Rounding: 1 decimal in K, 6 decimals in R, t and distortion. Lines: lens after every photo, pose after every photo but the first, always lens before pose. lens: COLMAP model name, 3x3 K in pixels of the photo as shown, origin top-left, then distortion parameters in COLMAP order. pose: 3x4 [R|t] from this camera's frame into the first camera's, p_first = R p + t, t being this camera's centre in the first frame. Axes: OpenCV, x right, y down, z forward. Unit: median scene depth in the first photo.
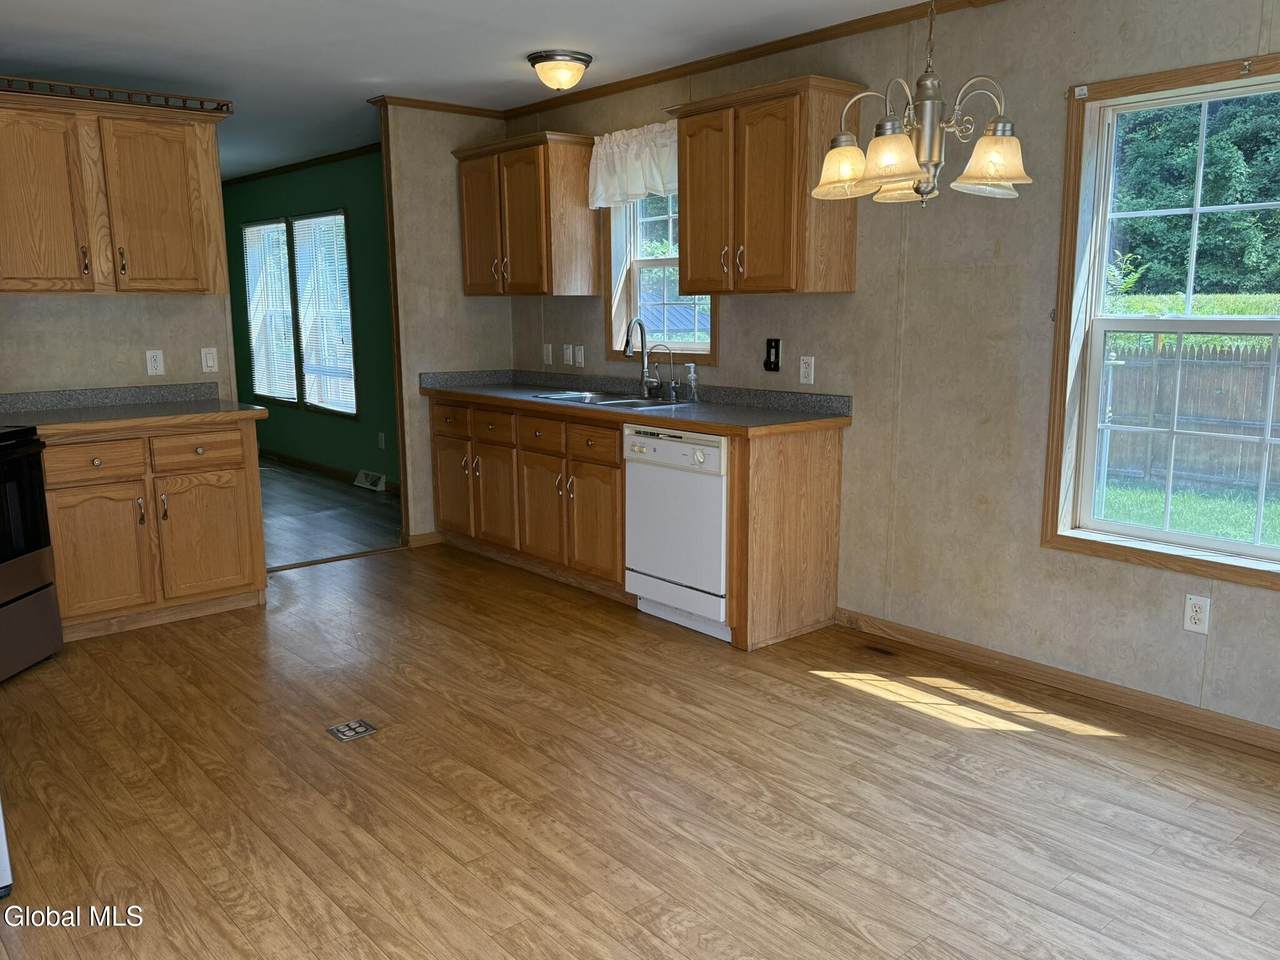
lens RADIAL K [[1013.6, 0, 639.5], [0, 1013.6, 476.8], [0, 0, 1]] dist [0.043157, -0.014964]
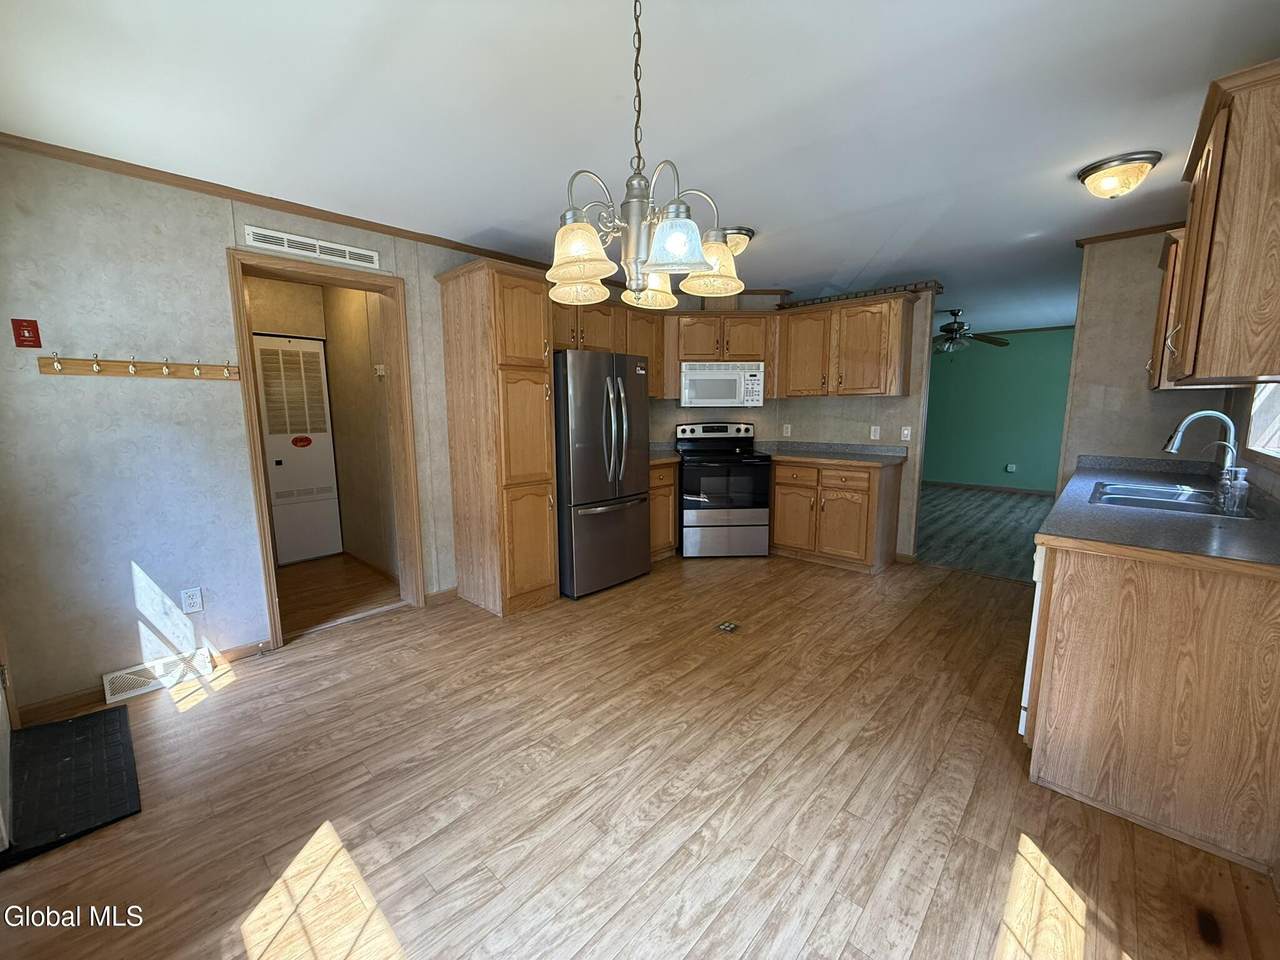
lens RADIAL K [[511.1, 0, 640.3], [0, 511.1, 480.8], [0, 0, 1]] dist [0.003688, -0.000390]
pose [[0.108947, 0.148241, -0.982932, 0.581526], [-0.166952, 0.977501, 0.128917, -0.107972], [0.979927, 0.150058, 0.131245, 0.682791]]
